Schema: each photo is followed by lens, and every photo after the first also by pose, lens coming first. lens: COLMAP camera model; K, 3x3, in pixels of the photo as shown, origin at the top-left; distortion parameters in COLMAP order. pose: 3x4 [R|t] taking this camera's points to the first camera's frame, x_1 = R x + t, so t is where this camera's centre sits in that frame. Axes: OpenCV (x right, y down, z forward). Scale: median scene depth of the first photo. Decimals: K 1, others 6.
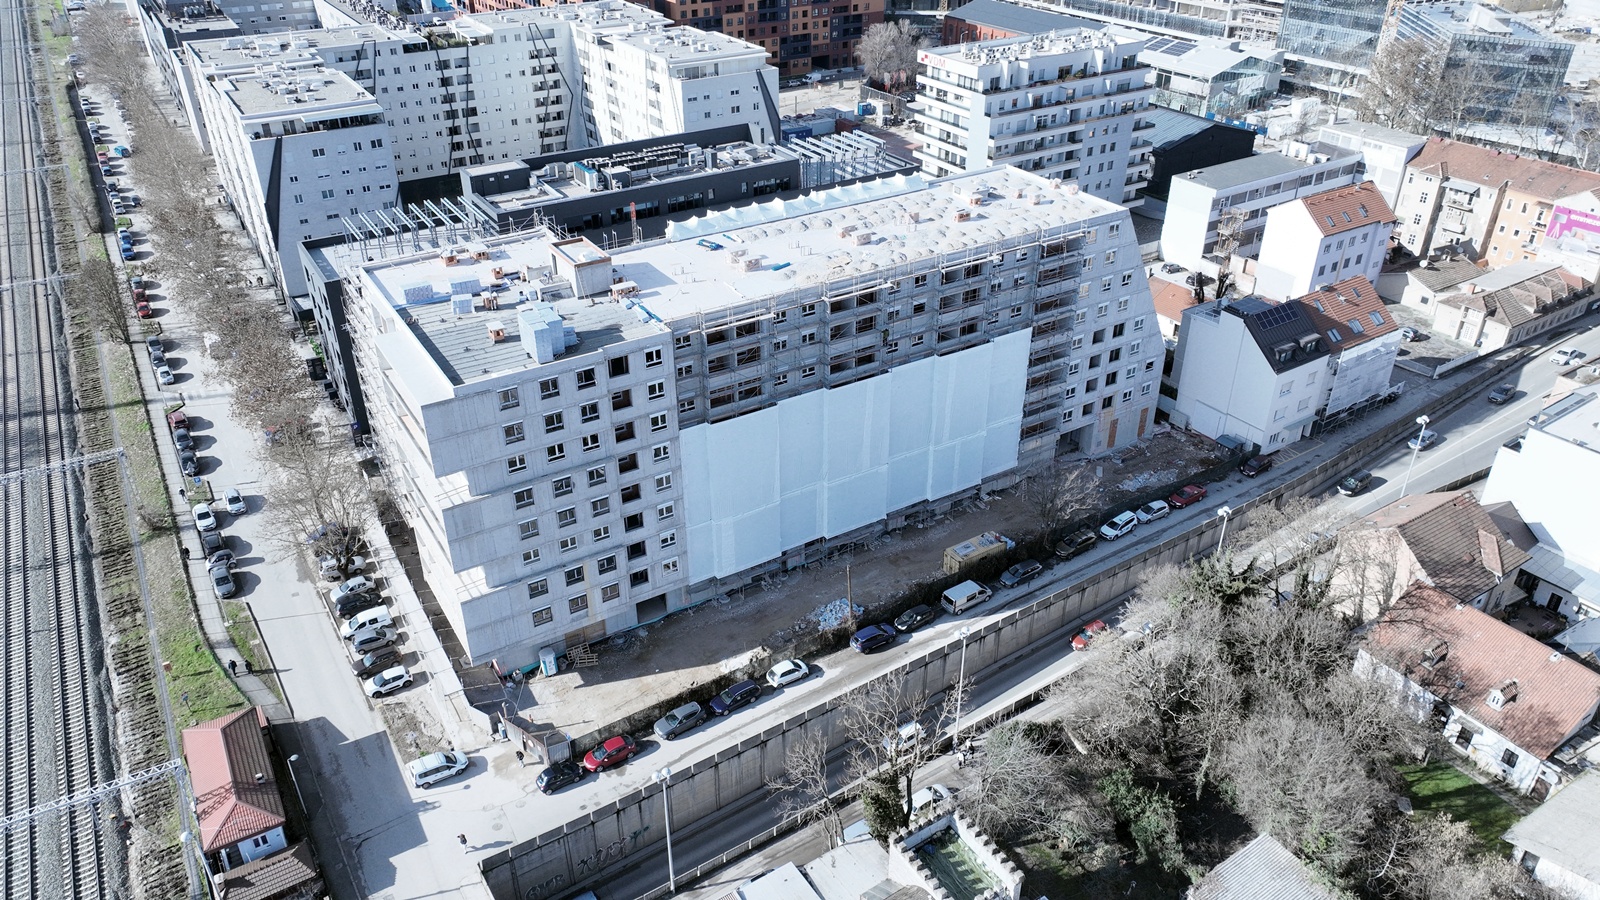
lens RADIAL K [[1099.9, 0, 799.9], [0, 1099.9, 447.1], [0, 0, 1]] dist [0.007696, 0.002935]
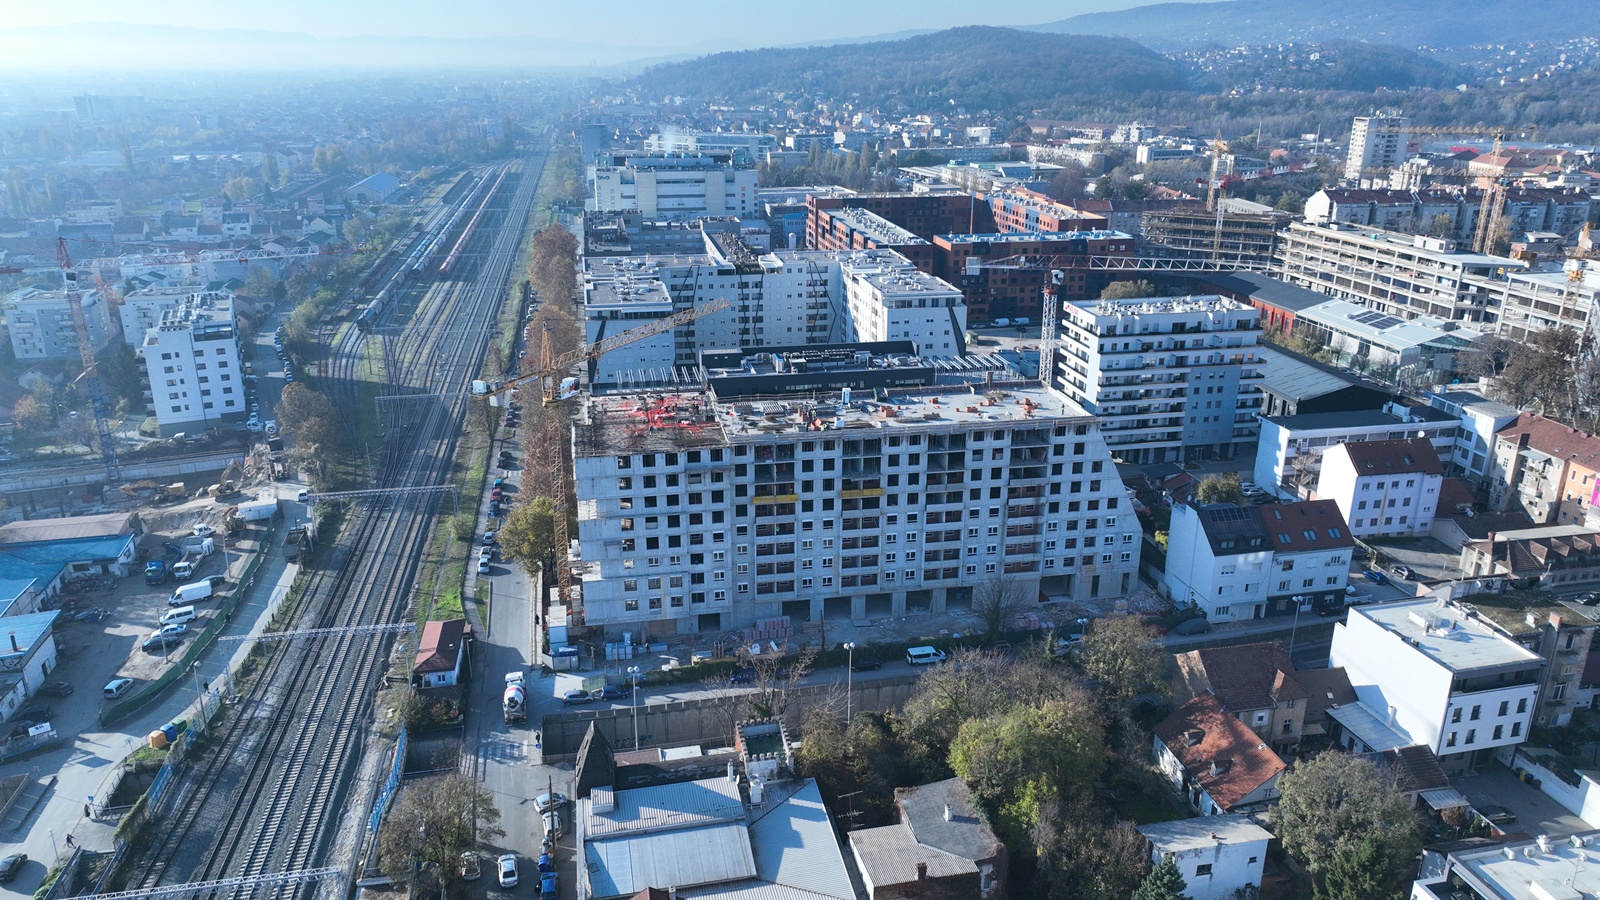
lens RADIAL K [[1099.9, 0, 808.9], [0, 1099.9, 446.8], [0, 0, 1]] dist [0.007696, 0.002935]
pose [[0.935812, 0.124062, -0.329947, 0.284196], [-0.188195, 0.967297, -0.170058, 0.085193], [0.298059, 0.221237, 0.928556, -0.263597]]
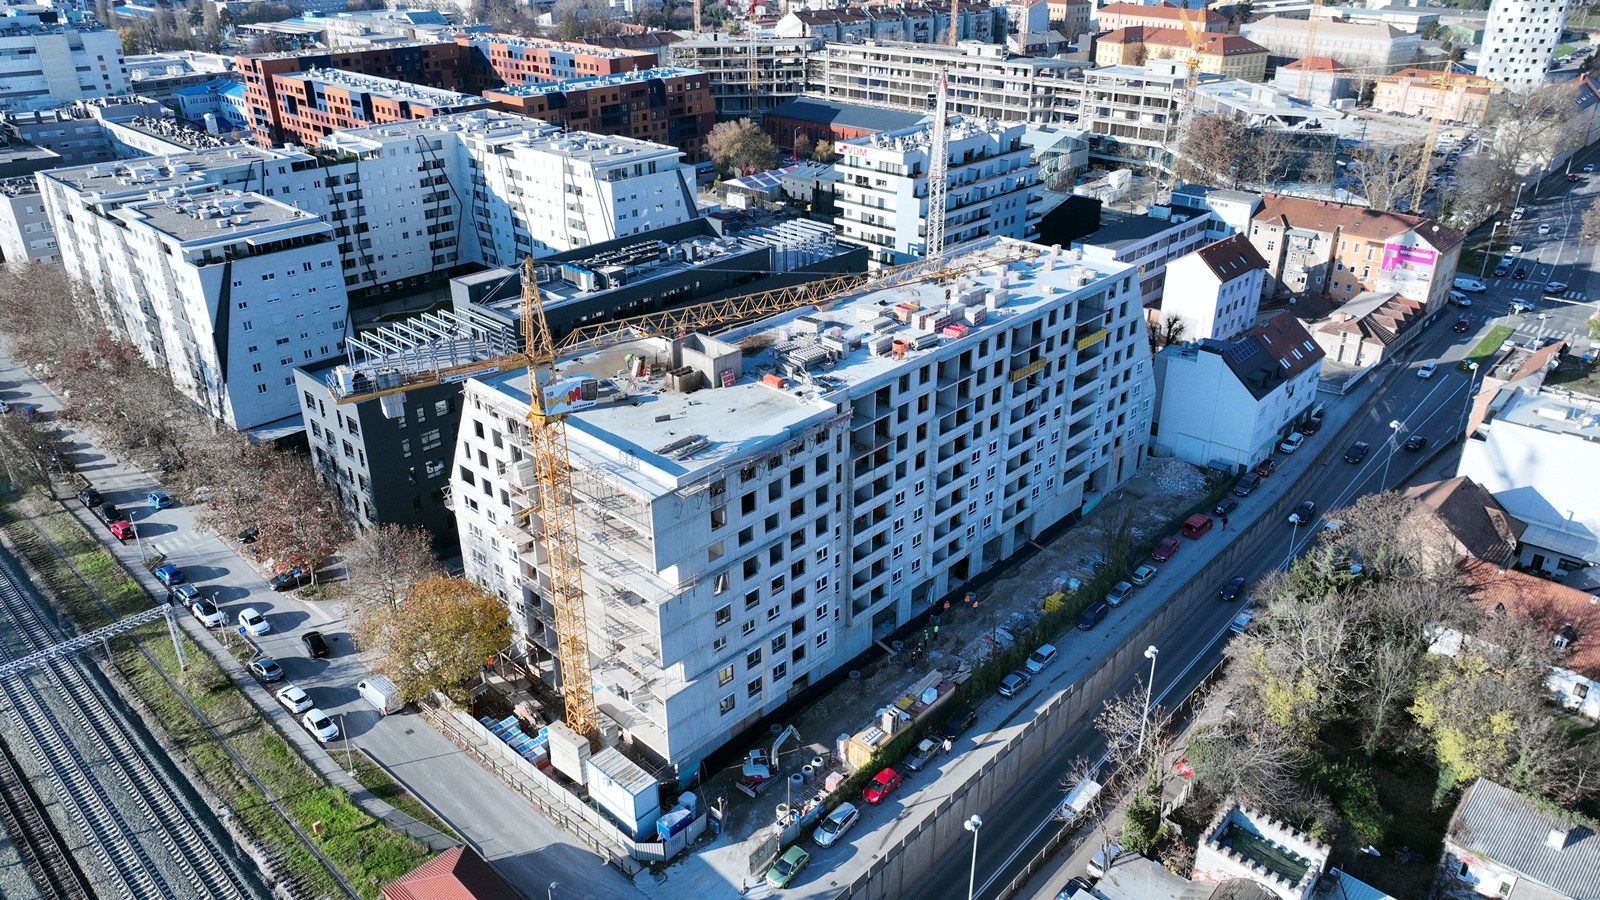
lens RADIAL K [[1099.9, 0, 792.6], [0, 1099.9, 448.5], [0, 0, 1]] dist [0.007696, 0.002935]
pose [[0.970184, -0.107866, 0.217042, -0.202016], [0.125324, 0.989761, -0.068308, 0.000340], [-0.207452, 0.093472, 0.973769, 0.000331]]
